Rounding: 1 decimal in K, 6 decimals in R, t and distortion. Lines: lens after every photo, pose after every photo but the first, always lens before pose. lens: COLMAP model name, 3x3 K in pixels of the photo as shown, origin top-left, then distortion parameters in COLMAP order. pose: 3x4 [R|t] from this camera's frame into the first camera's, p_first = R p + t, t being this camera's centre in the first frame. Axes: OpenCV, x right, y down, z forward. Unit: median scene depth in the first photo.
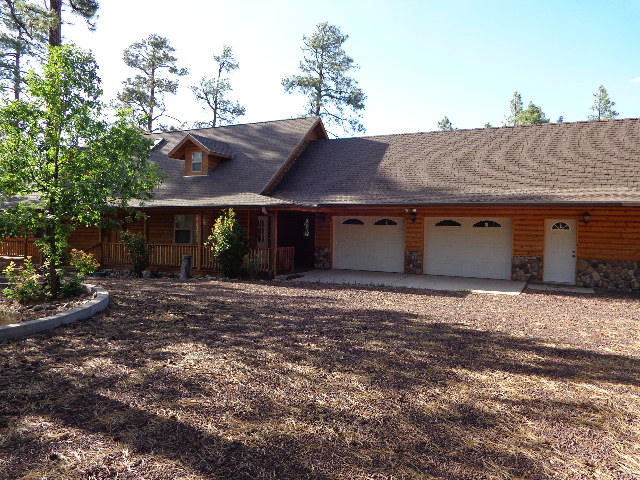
lens RADIAL K [[482.7, 0, 314.9], [0, 482.7, 235.3], [0, 0, 1]] dist [0.007378, -0.009933]
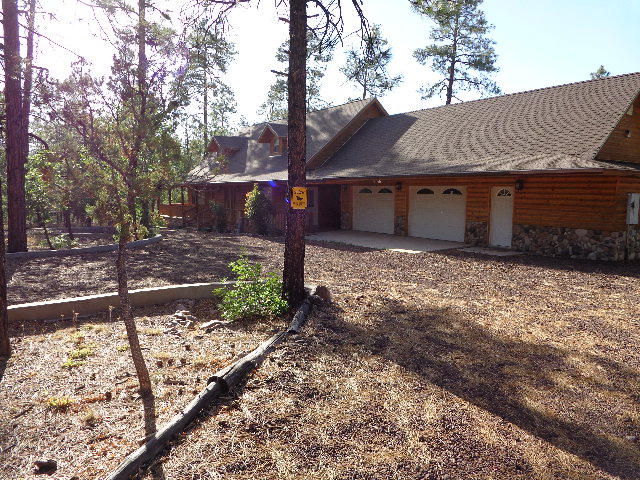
lens RADIAL K [[482.7, 0, 314.9], [0, 482.7, 235.3], [0, 0, 1]] dist [0.007378, -0.009933]
pose [[0.879267, 0.024721, -0.475687, 0.618449], [0.010783, 0.997363, 0.071764, -0.006754], [0.476207, -0.068229, 0.876682, -0.121886]]
